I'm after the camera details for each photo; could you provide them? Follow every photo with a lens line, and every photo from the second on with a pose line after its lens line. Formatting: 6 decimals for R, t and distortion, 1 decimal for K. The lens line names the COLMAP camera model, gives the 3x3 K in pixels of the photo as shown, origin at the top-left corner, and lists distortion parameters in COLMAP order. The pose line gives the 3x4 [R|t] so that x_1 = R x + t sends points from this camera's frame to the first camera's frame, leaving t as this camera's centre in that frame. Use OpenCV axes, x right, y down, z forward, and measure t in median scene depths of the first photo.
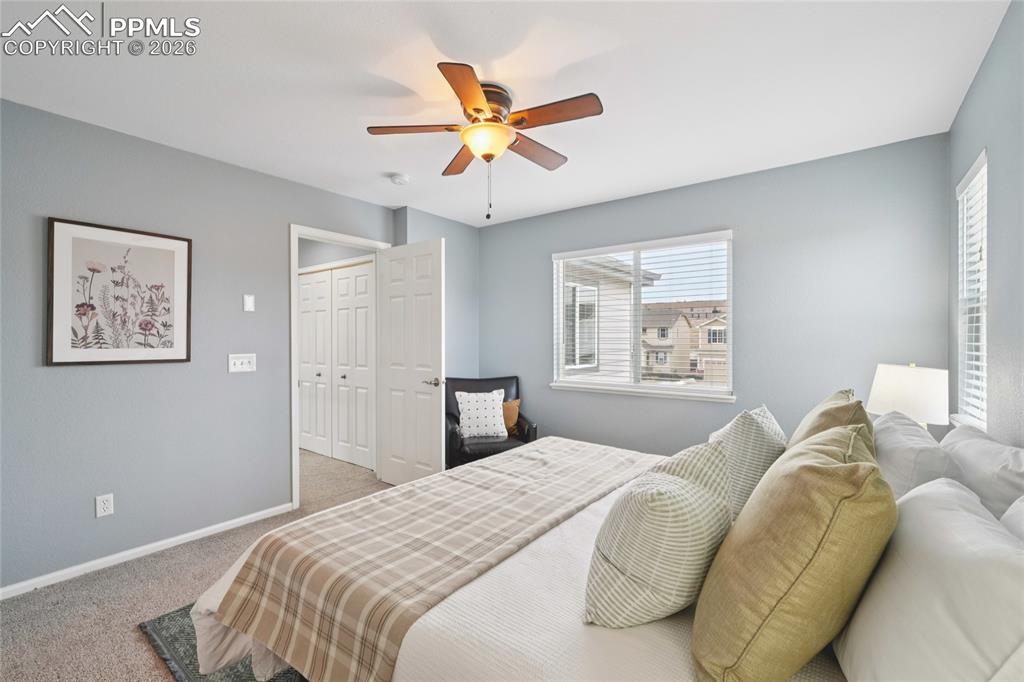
lens RADIAL K [[439.3, 0, 511.9], [0, 439.3, 336.3], [0, 0, 1]] dist [0.000087, -0.000028]
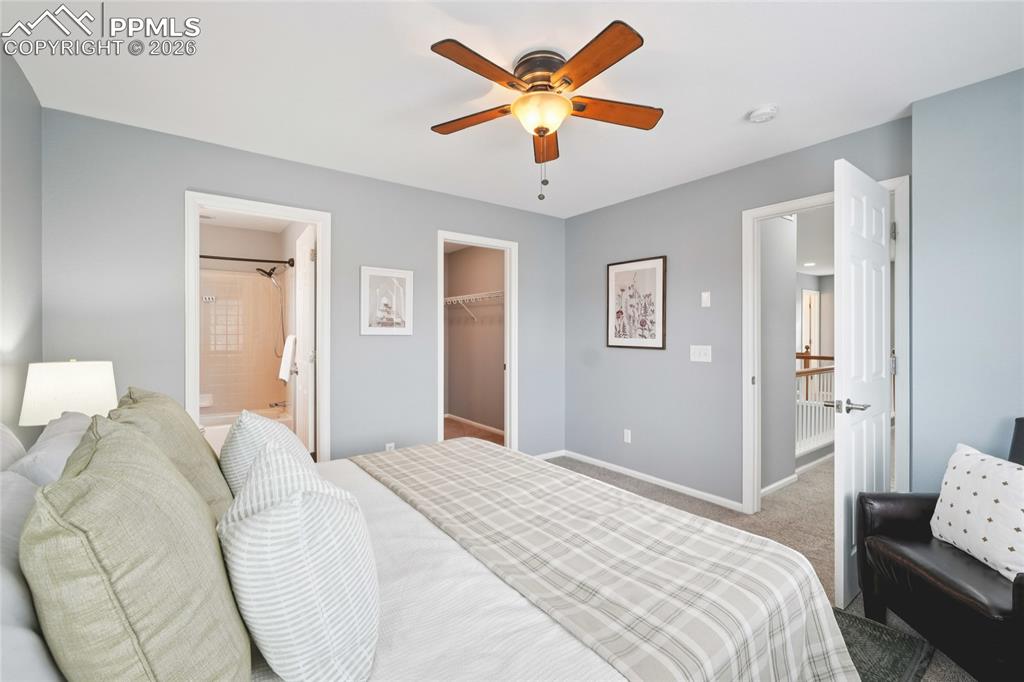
lens RADIAL K [[439.3, 0, 511.9], [0, 439.3, 336.3], [0, 0, 1]] dist [0.000087, -0.000028]
pose [[-0.269128, 0.010783, -0.963044, 0.707876], [0.006298, 0.999936, 0.009436, 0.003320], [0.963084, -0.003526, -0.269179, 1.002959]]
